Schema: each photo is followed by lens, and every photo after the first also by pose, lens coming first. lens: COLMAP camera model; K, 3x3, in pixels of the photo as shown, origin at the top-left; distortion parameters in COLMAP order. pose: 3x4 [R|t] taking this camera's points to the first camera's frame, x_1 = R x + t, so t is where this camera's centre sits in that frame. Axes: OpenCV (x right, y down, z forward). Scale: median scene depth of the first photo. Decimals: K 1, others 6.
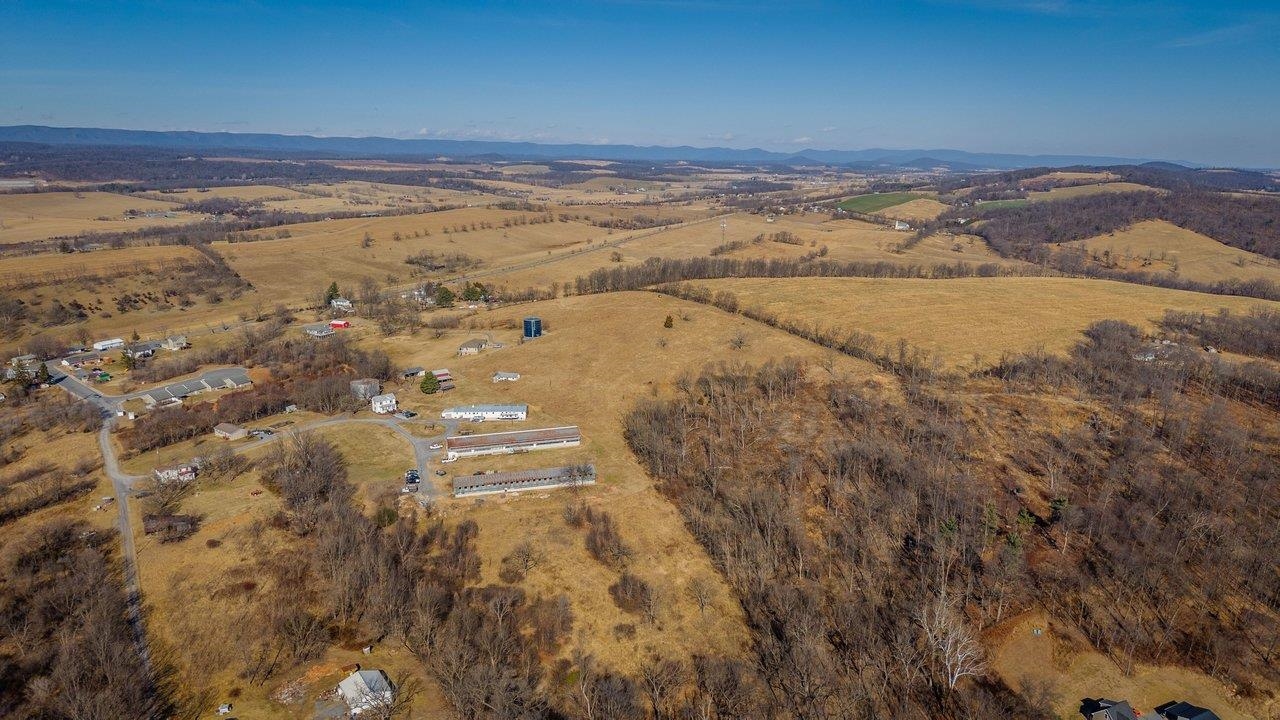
lens RADIAL K [[855.9, 0, 642.6], [0, 855.9, 376.5], [0, 0, 1]] dist [0.038828, -0.043746]
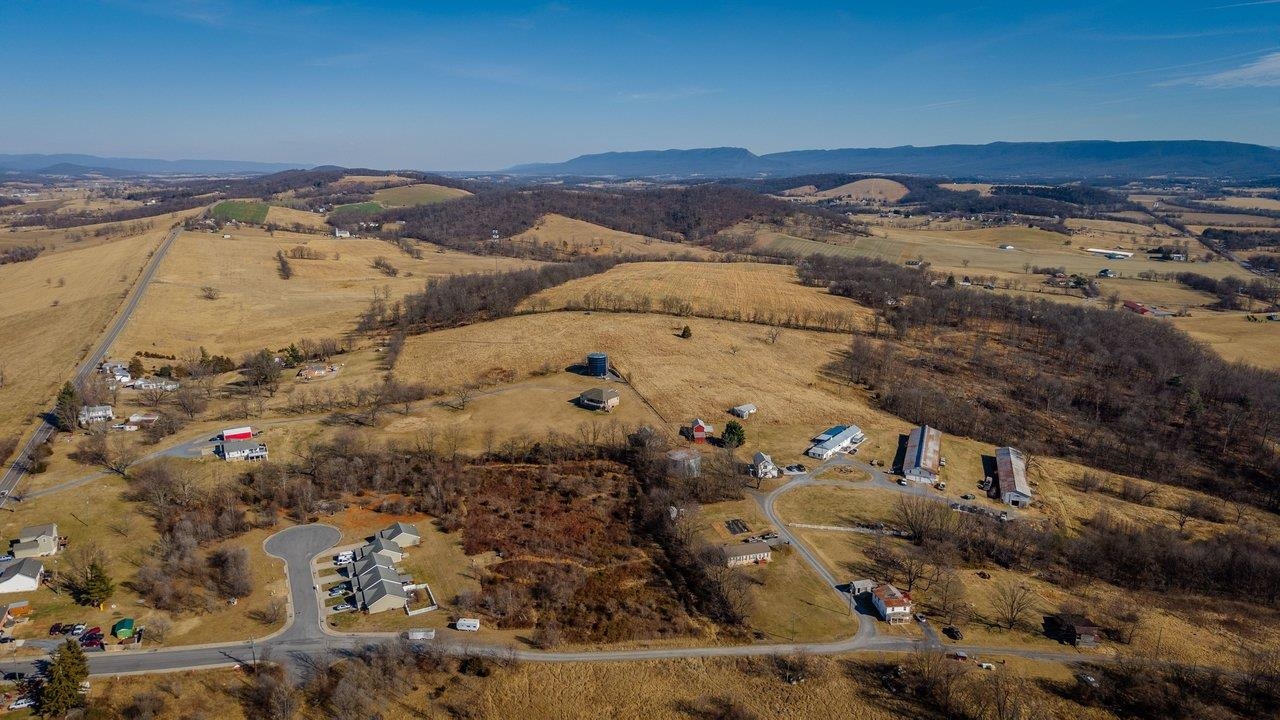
lens RADIAL K [[855.9, 0, 631.4], [0, 855.9, 328.5], [0, 0, 1]] dist [0.038828, -0.043746]
pose [[0.607411, -0.158568, 0.778401, -0.296776], [0.204053, 0.978141, 0.040028, -0.046464], [-0.767734, 0.134522, 0.626489, 0.169017]]
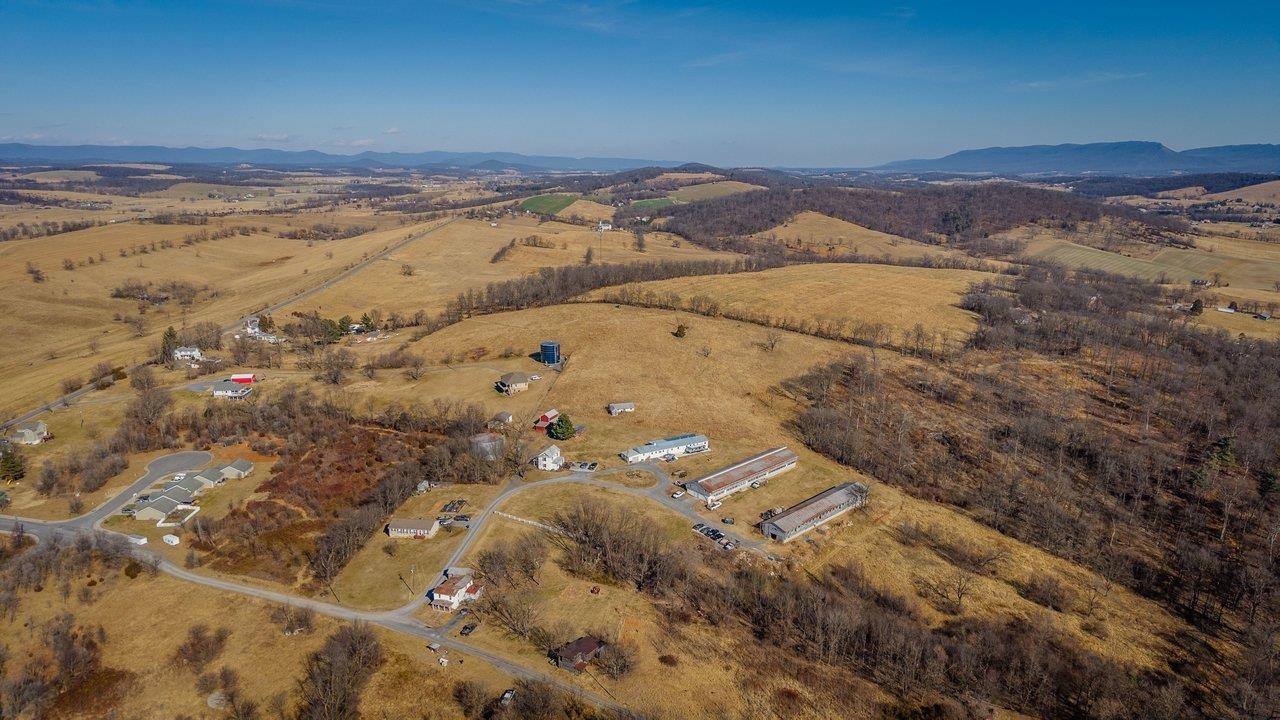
lens RADIAL K [[855.9, 0, 643.3], [0, 855.9, 357.7], [0, 0, 1]] dist [0.038828, -0.043746]
pose [[0.876910, -0.114144, 0.466904, -0.178057], [0.124899, 0.992137, 0.007969, -0.018168], [-0.464143, 0.051328, 0.884272, 0.064826]]
